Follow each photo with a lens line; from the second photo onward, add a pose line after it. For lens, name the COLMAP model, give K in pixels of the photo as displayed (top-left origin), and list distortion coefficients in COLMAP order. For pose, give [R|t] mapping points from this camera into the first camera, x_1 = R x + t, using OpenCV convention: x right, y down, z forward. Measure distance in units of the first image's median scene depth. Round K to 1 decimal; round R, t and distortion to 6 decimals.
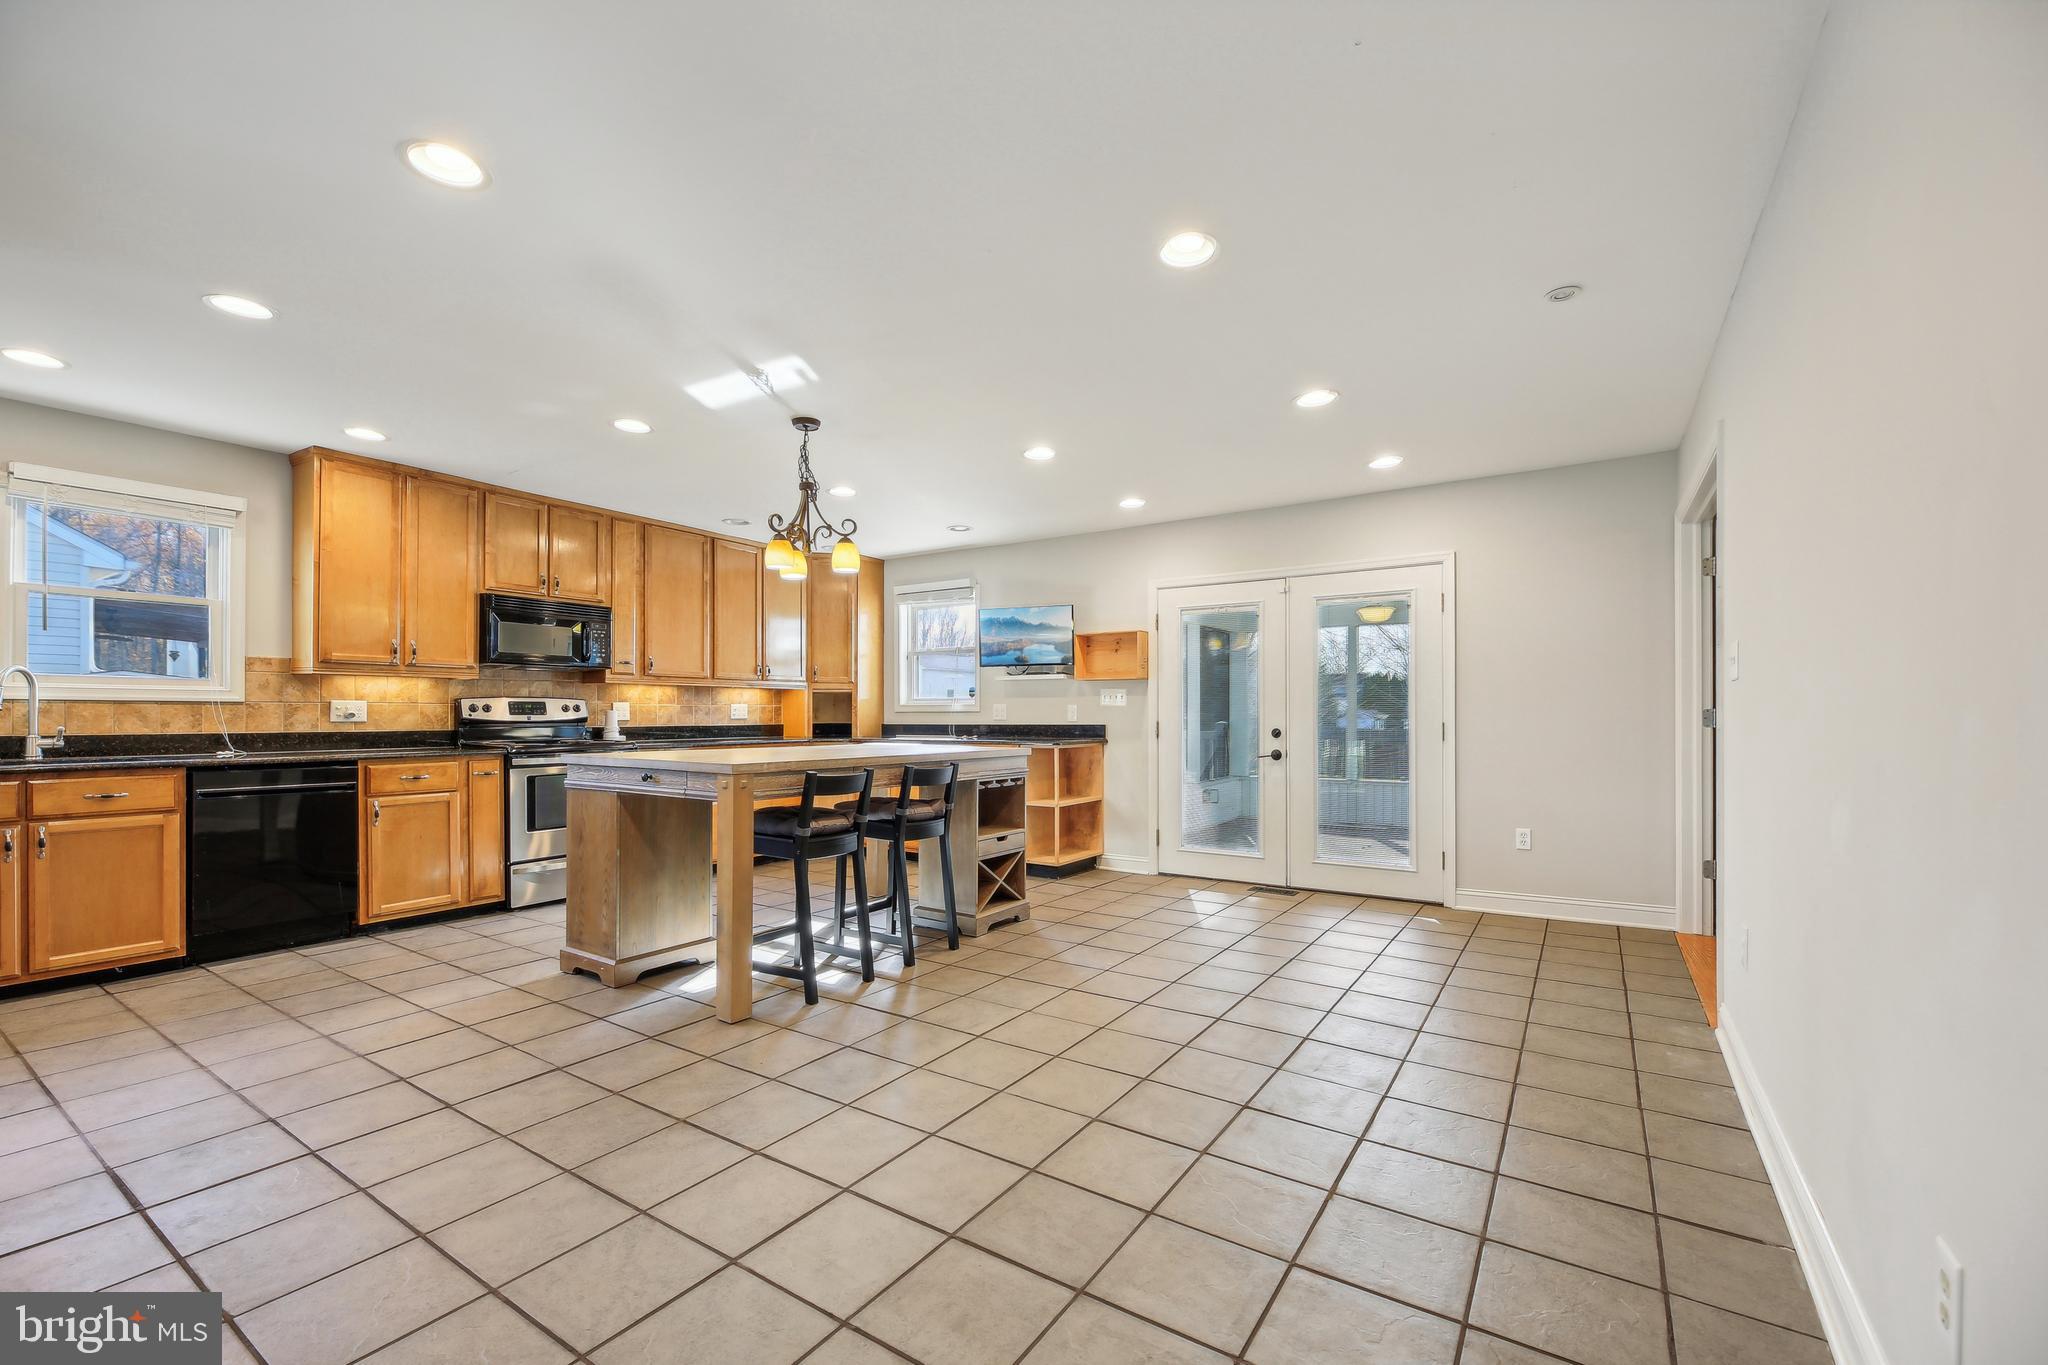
lens RADIAL K [[846.2, 0, 1021.0], [0, 846.2, 713.7], [0, 0, 1]] dist [0.002315, -0.003257]
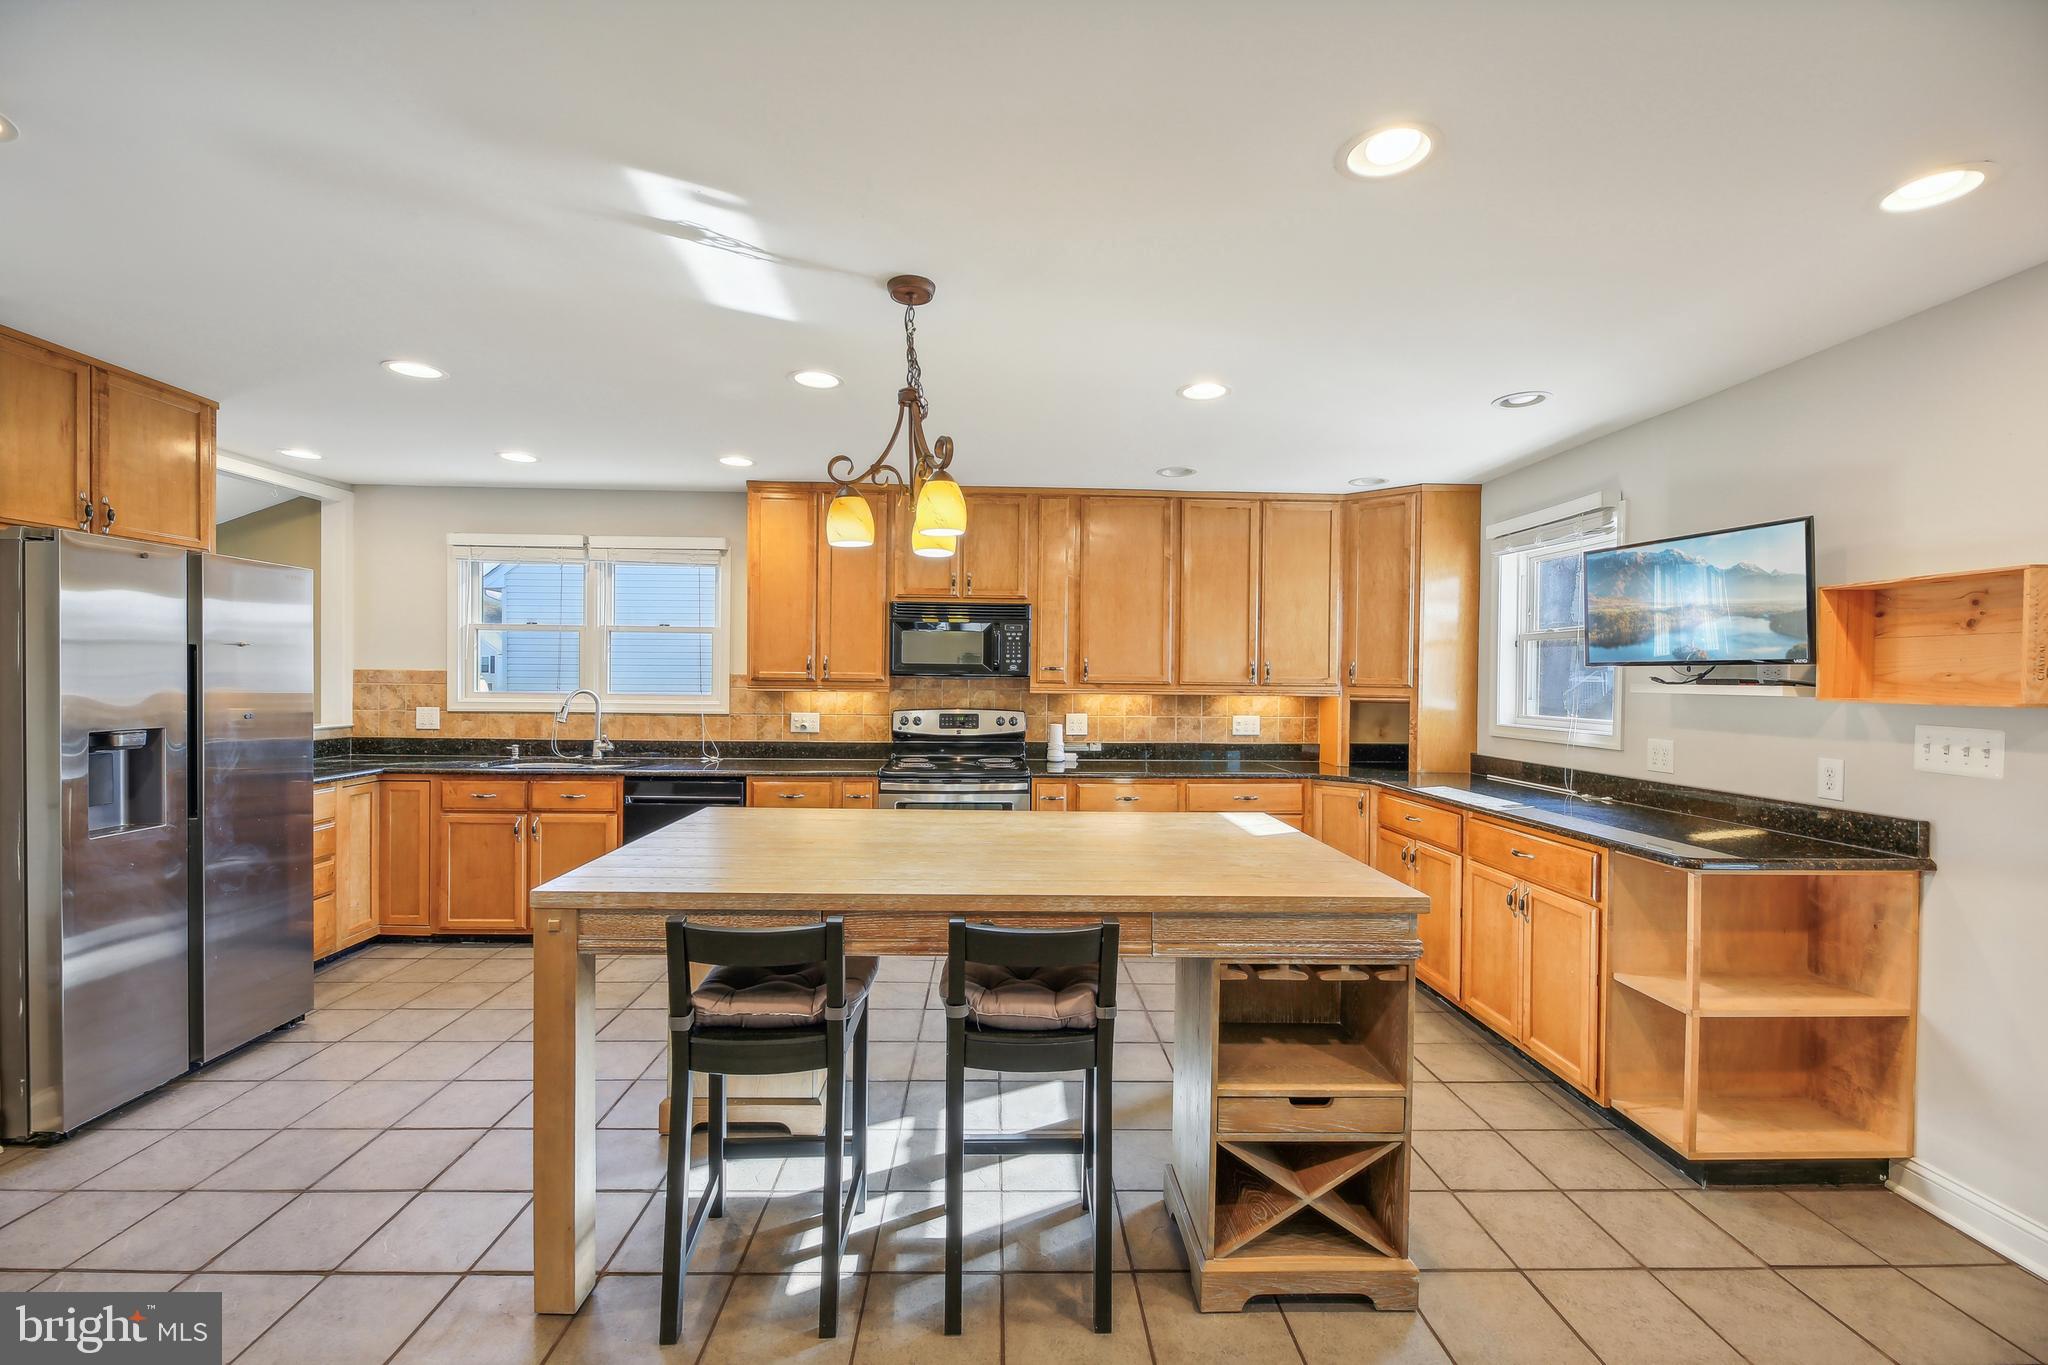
lens RADIAL K [[842.7, 0, 1024.0], [0, 842.7, 682.5], [0, 0, 1]] dist [0.000590, -0.000045]
pose [[0.581042, 0.011271, -0.813795, 0.224406], [-0.010599, 0.999924, 0.006281, -0.061780], [0.813804, 0.004976, 0.581118, 0.595898]]
